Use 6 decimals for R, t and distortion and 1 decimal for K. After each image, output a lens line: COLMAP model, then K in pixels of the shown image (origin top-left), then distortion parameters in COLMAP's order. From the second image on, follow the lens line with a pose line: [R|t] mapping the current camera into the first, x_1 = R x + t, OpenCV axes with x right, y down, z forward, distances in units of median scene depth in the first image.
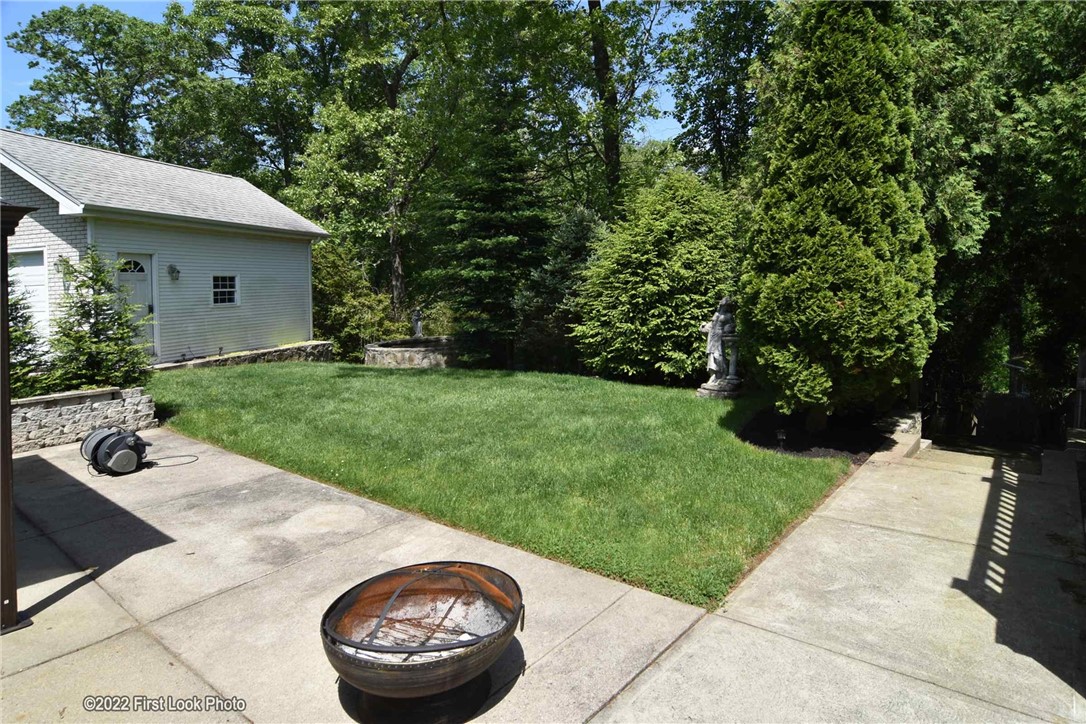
lens RADIAL K [[613.7, 0, 545.7], [0, 613.7, 327.9], [0, 0, 1]] dist [-0.018817, -0.001175]
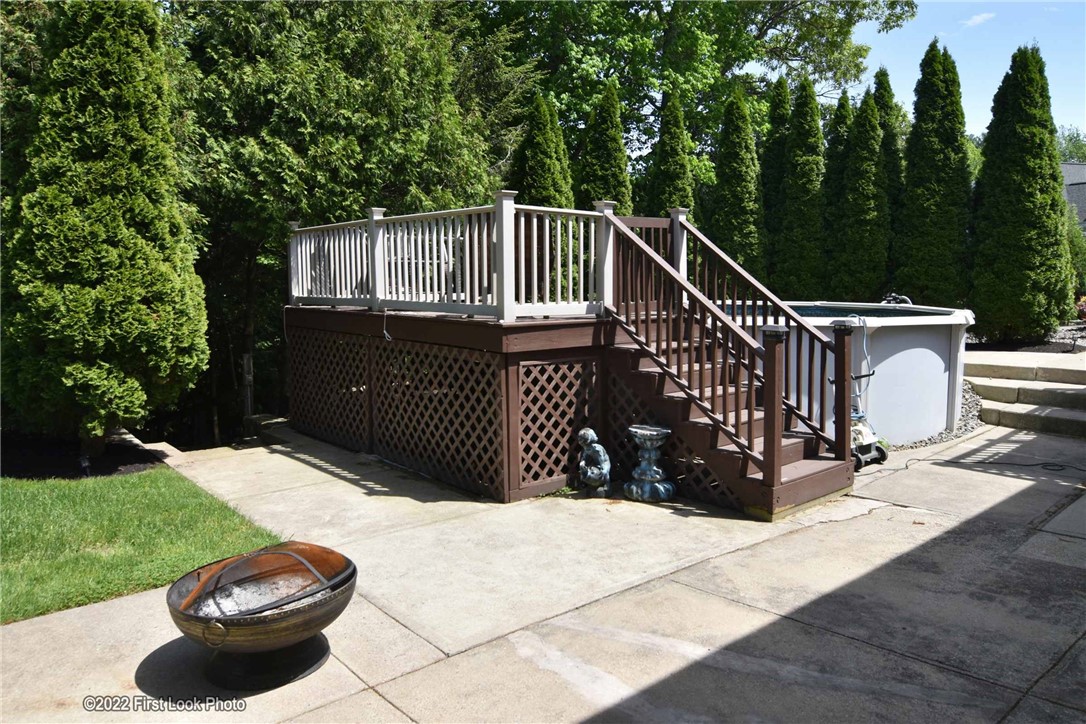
lens RADIAL K [[753.0, 0, 543.0], [0, 753.0, 362.0], [0, 0, 1]] dist [0.005340, 0.003599]
pose [[0.205441, -0.073068, 0.975938, -0.624717], [0.065548, 0.995997, 0.060771, 0.003339], [-0.976472, 0.051486, 0.209408, 0.091863]]
